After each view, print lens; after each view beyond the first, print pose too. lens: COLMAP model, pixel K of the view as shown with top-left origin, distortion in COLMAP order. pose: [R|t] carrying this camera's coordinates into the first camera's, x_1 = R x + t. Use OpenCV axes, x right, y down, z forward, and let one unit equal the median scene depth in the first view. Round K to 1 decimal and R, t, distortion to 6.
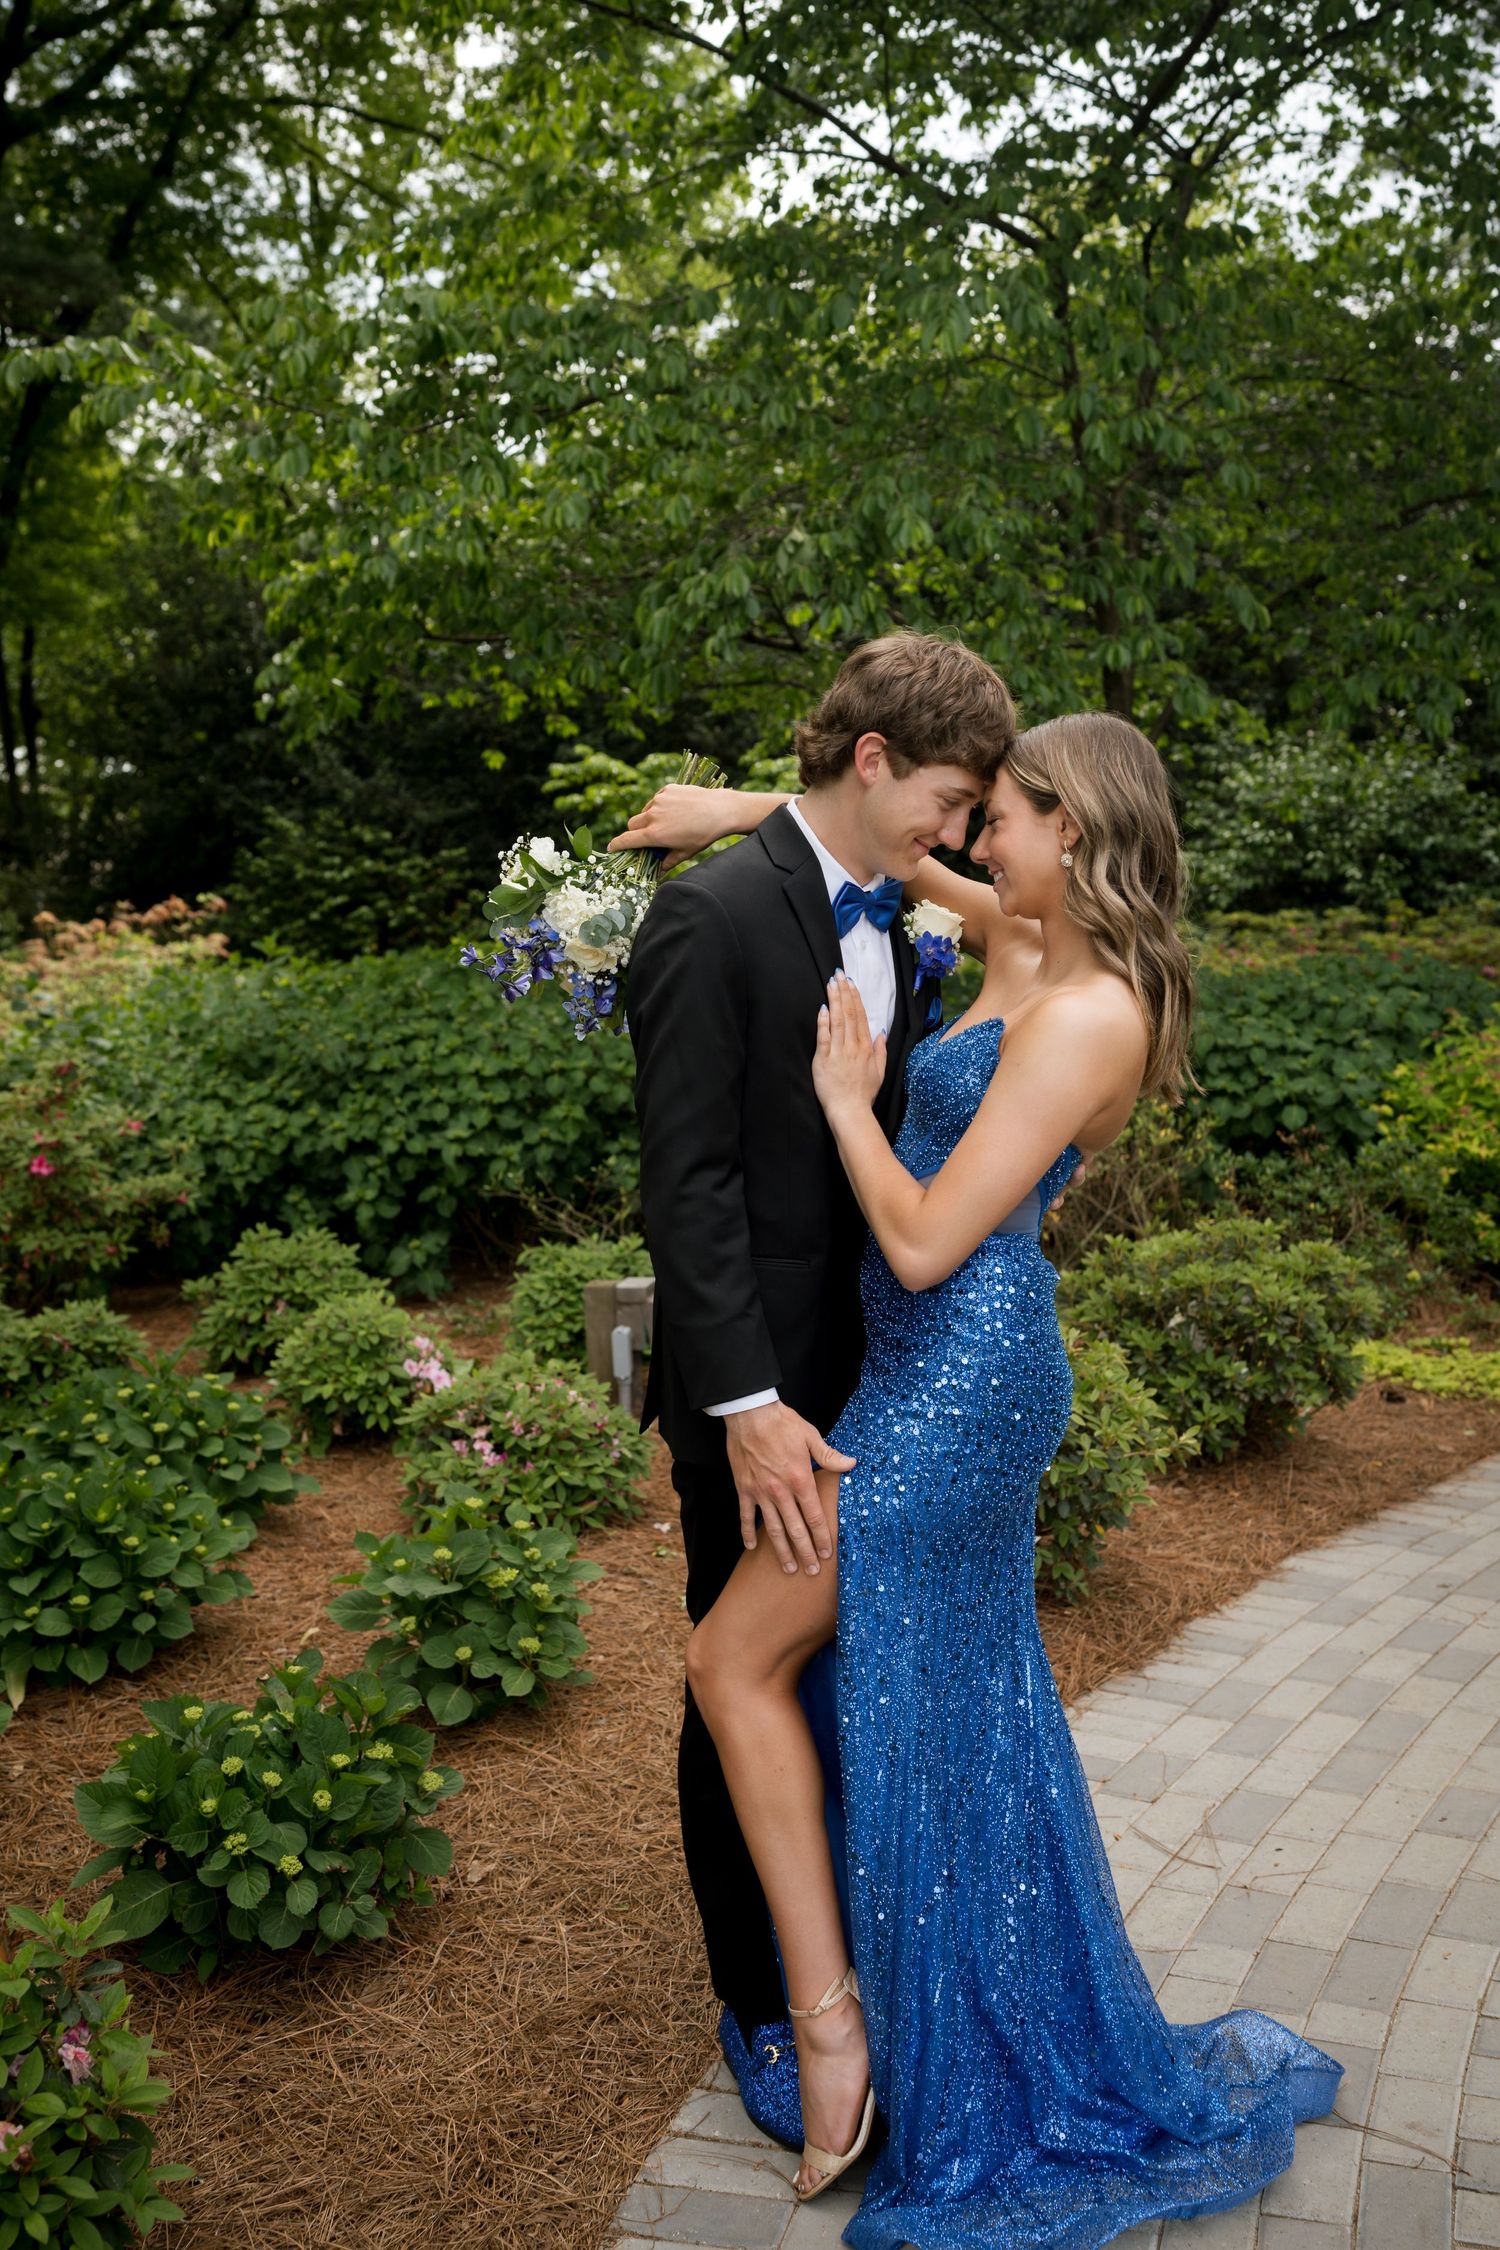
lens RADIAL K [[2208.2, 0, 745.8], [0, 2208.2, 1123.7], [0, 0, 1]] dist [-0.000848, 0.013304]
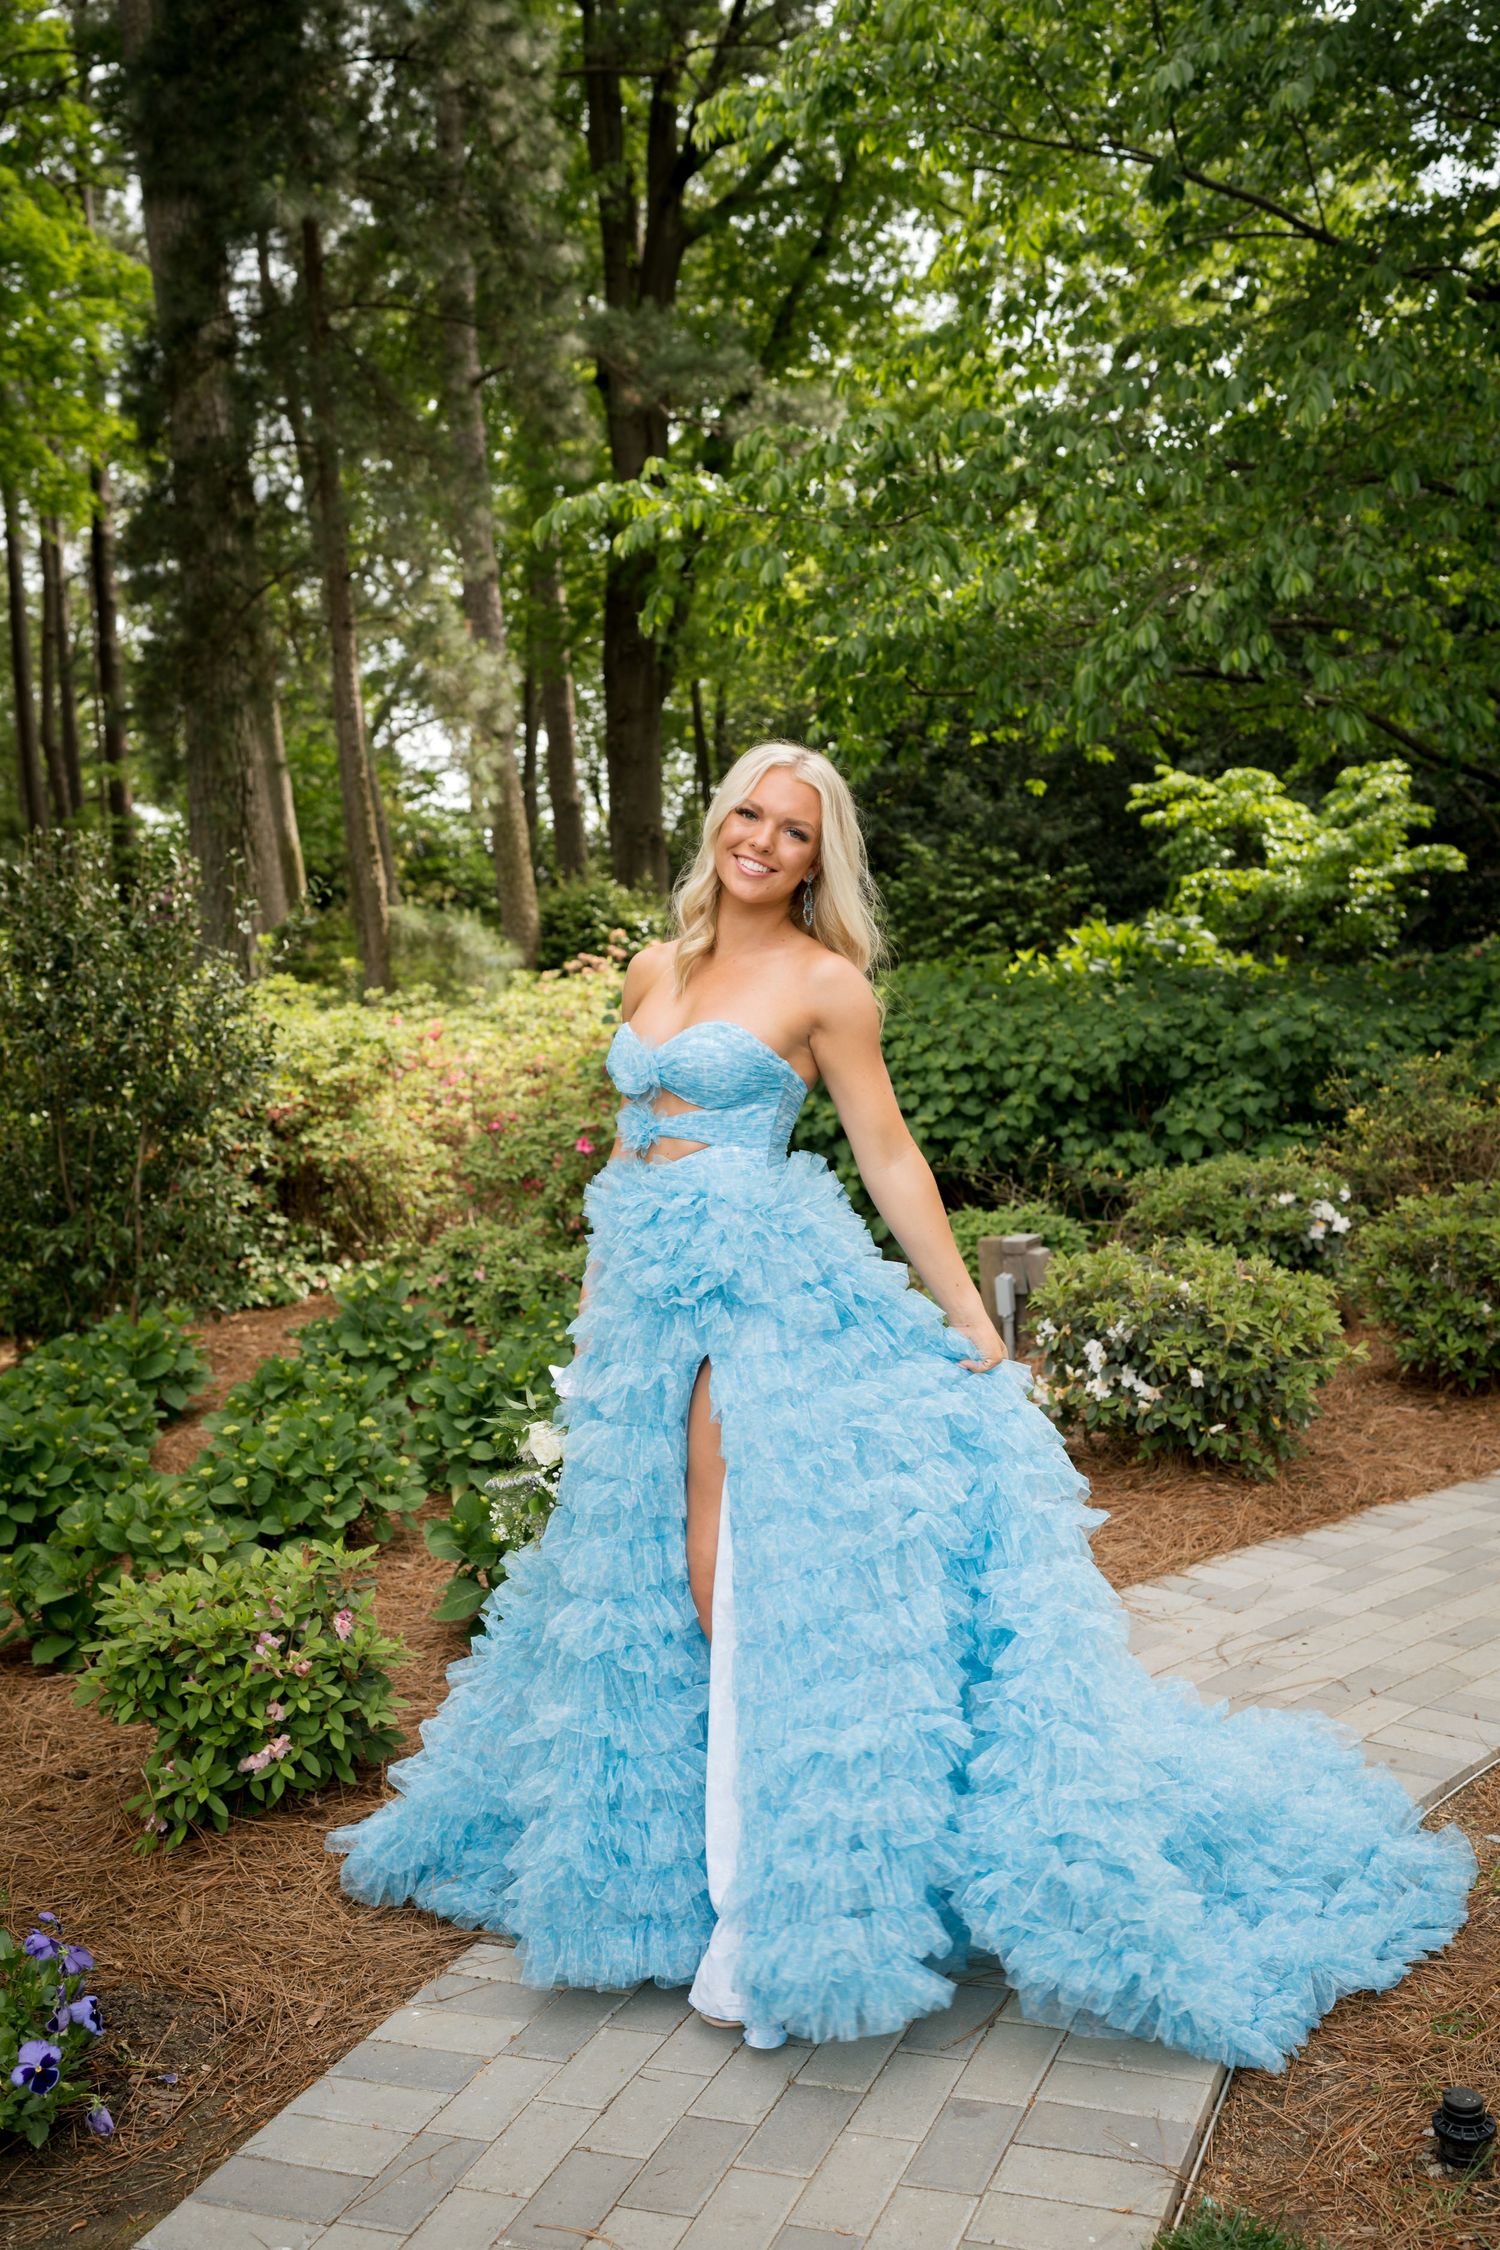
lens RADIAL K [[2208.2, 0, 745.8], [0, 2208.2, 1123.7], [0, 0, 1]] dist [-0.000848, 0.013304]
pose [[0.949251, -0.005370, -0.314474, 0.156348], [0.003670, 0.999975, -0.005999, 0.014213], [0.314498, 0.004541, 0.949247, -0.153008]]
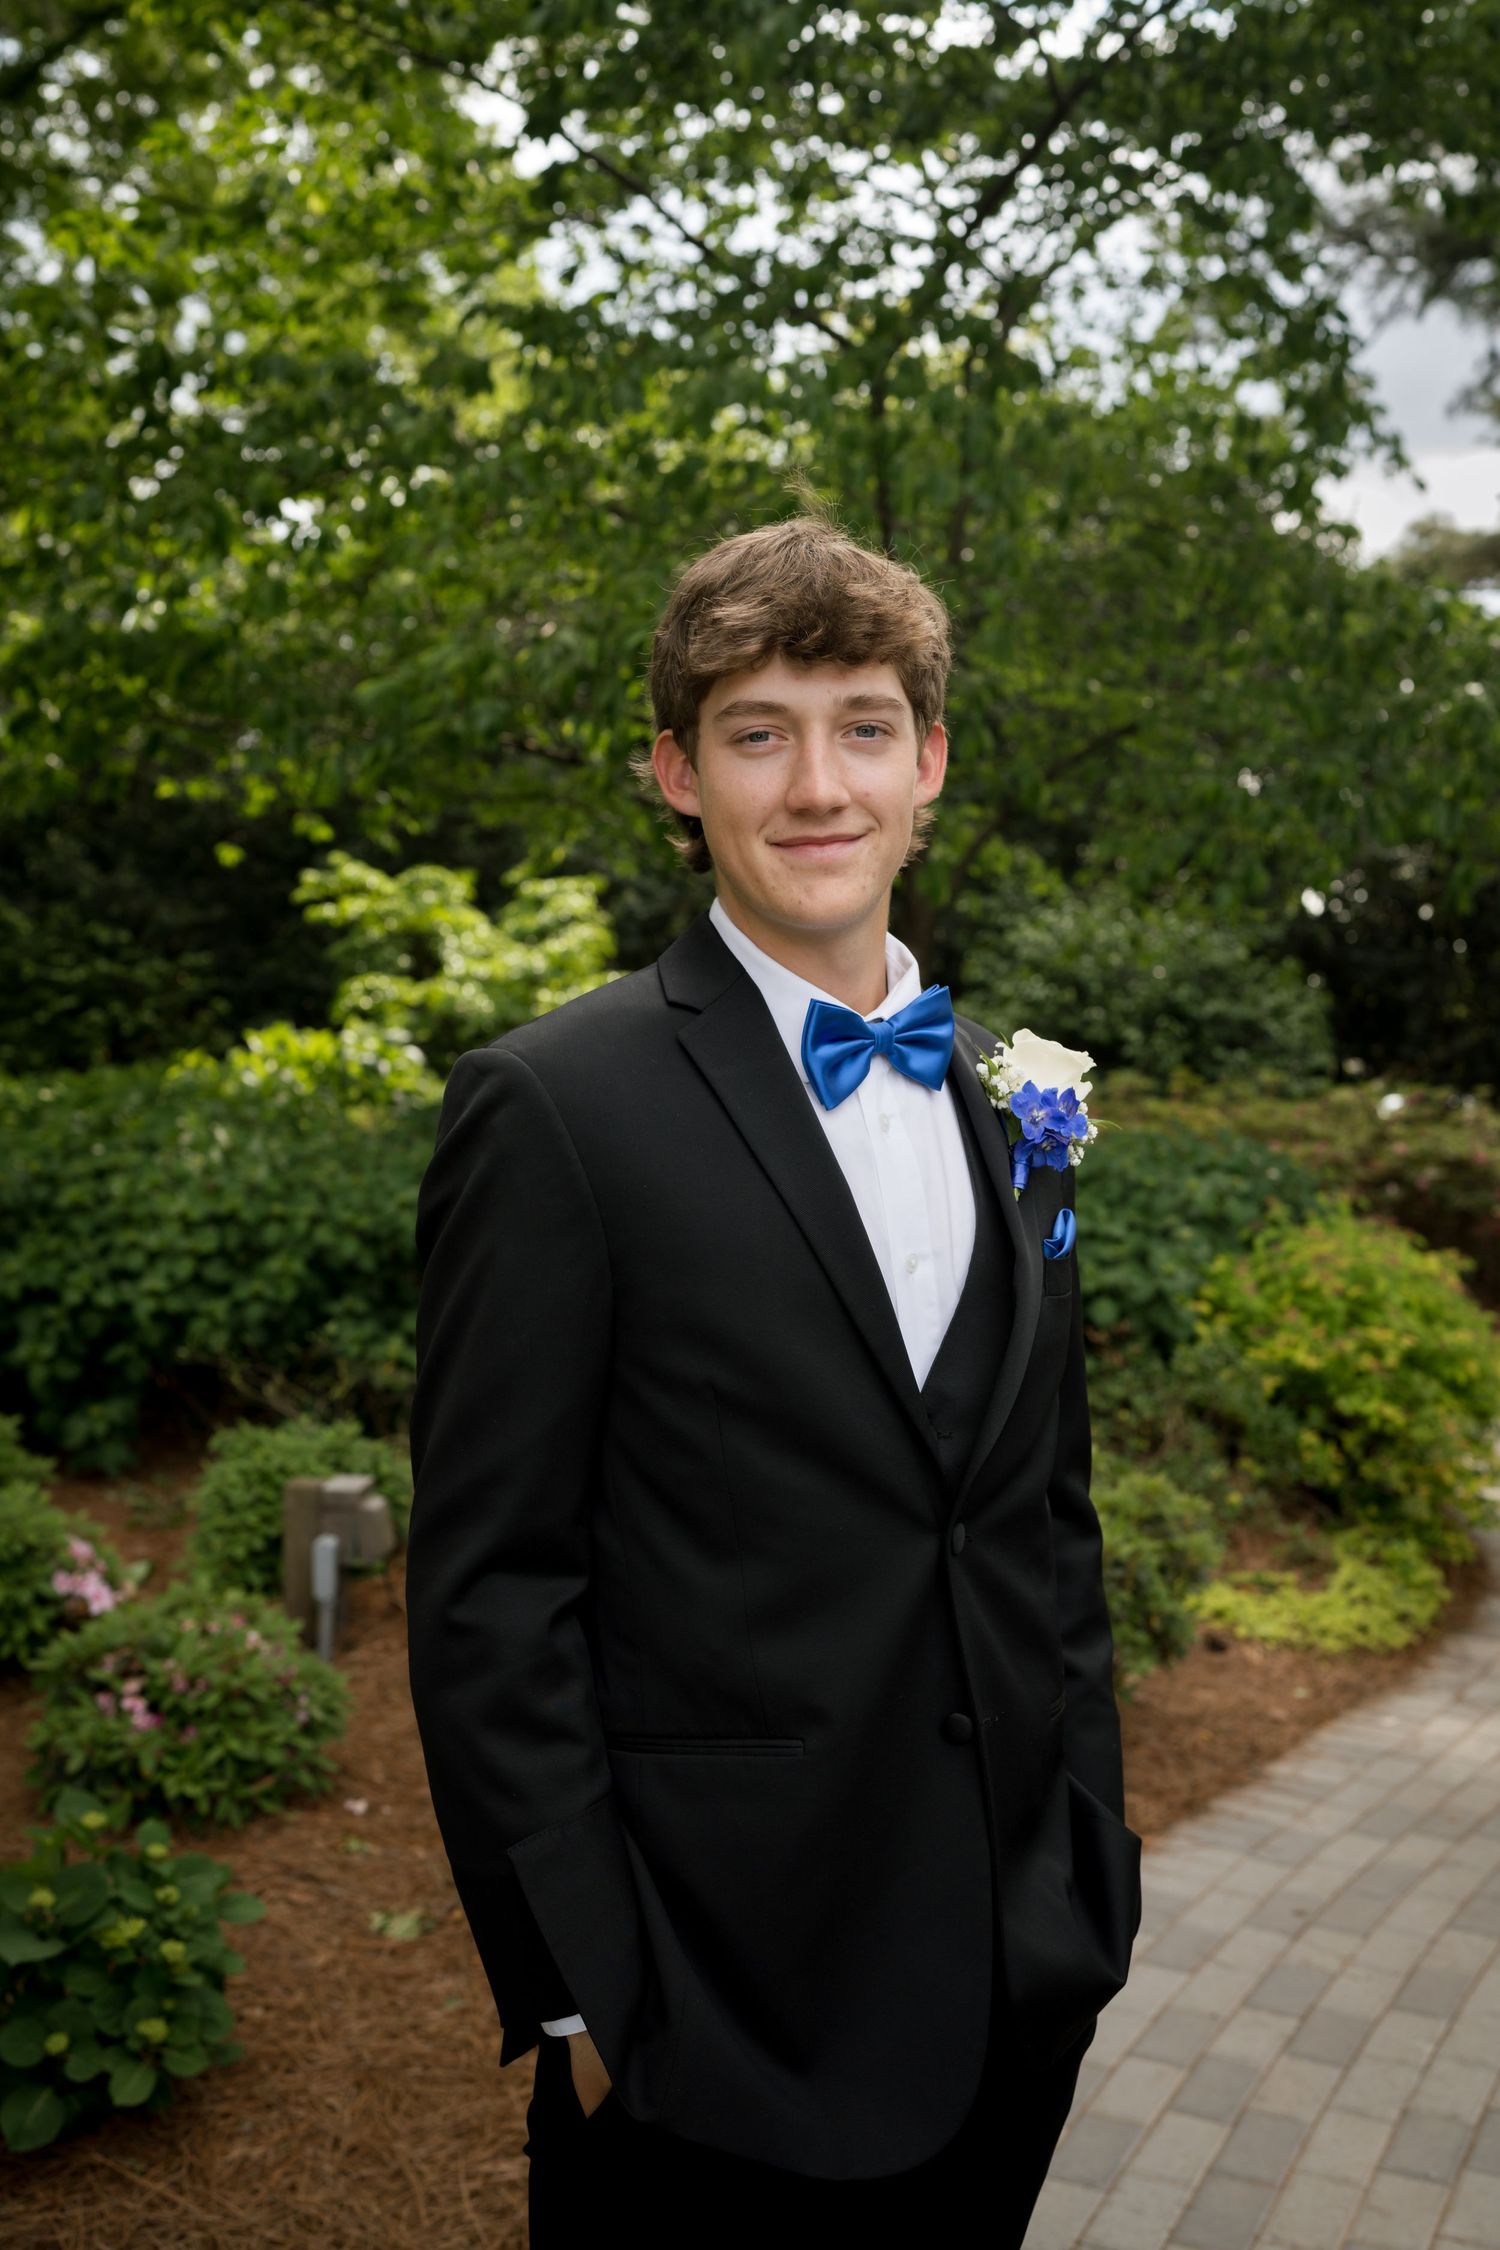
lens RADIAL K [[2231.2, 0, 741.5], [0, 2231.2, 1127.8], [0, 0, 1]] dist [0.000318, 0.000495]
pose [[0.992946, 0.051976, 0.106564, 0.001678], [-0.045804, 0.997173, -0.059569, -0.016366], [-0.109359, 0.054268, 0.992520, 0.110692]]
